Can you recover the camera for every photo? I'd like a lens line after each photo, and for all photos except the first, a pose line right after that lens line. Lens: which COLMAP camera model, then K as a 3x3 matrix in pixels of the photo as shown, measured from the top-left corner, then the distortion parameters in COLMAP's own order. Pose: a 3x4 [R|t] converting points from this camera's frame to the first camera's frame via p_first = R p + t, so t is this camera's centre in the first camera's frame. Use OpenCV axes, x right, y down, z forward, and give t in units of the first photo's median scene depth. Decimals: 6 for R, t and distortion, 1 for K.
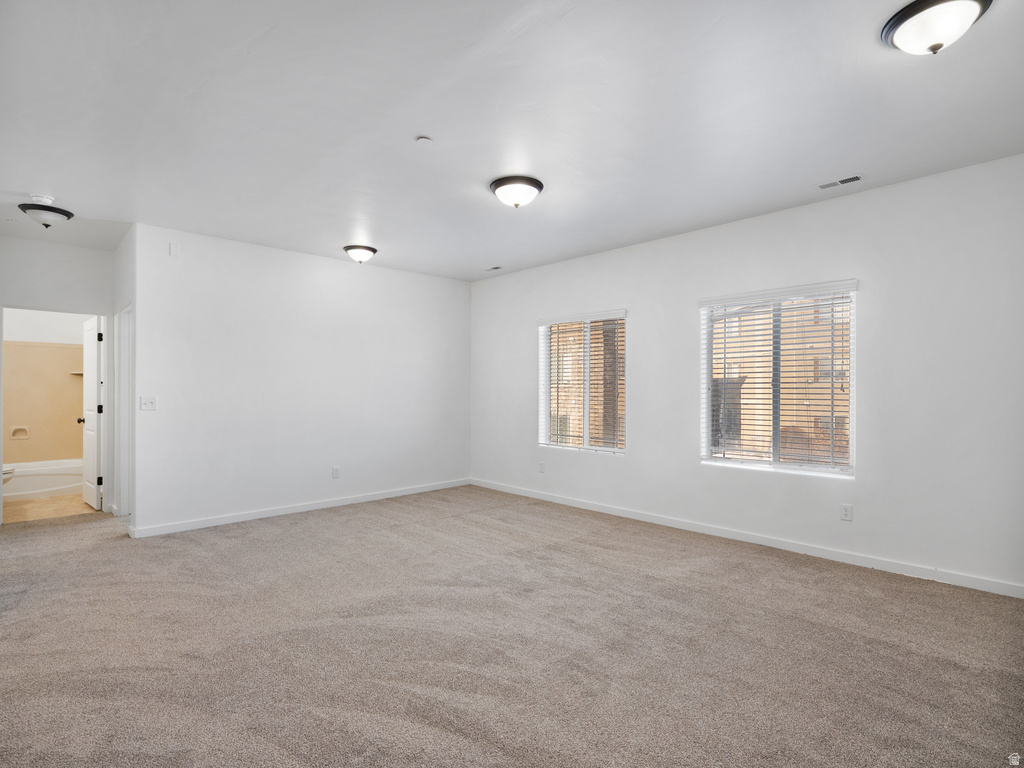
lens RADIAL K [[533.4, 0, 512.0], [0, 533.4, 384.0], [0, 0, 1]] dist [-0.000979, 0.001010]
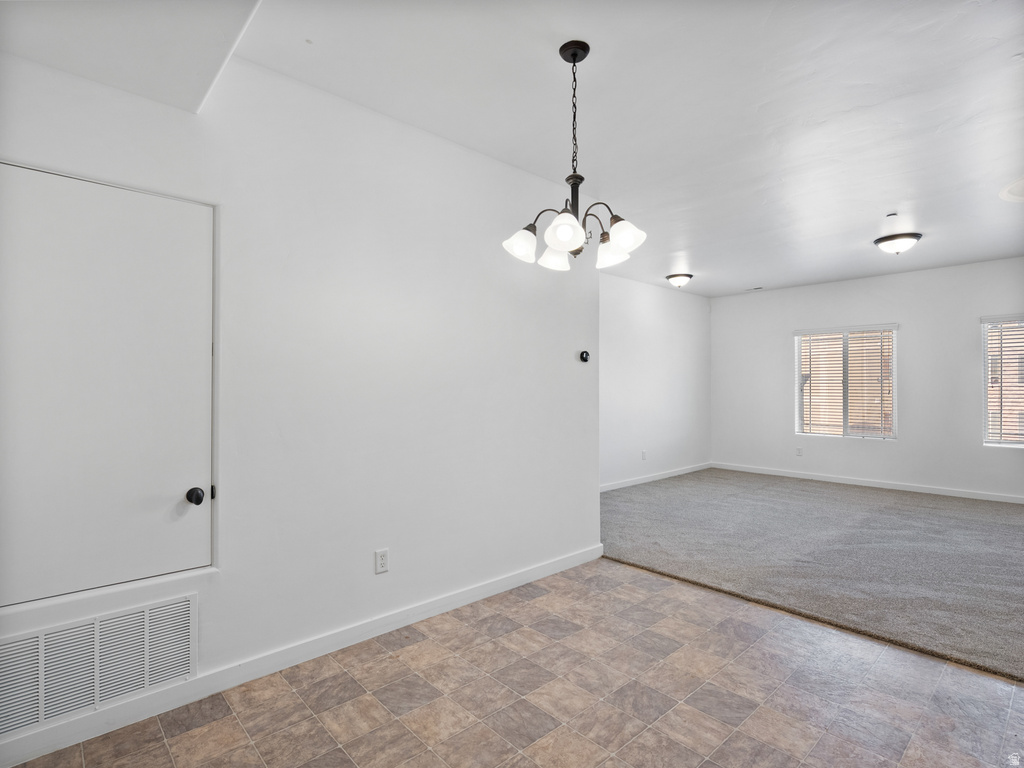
lens RADIAL K [[519.2, 0, 516.4], [0, 519.2, 388.0], [0, 0, 1]] dist [-0.010585, 0.001424]
pose [[0.999396, -0.003635, -0.034563, -0.780223], [0.004006, 0.999935, 0.010657, -0.007883], [0.034522, -0.010789, 0.999346, -0.296800]]
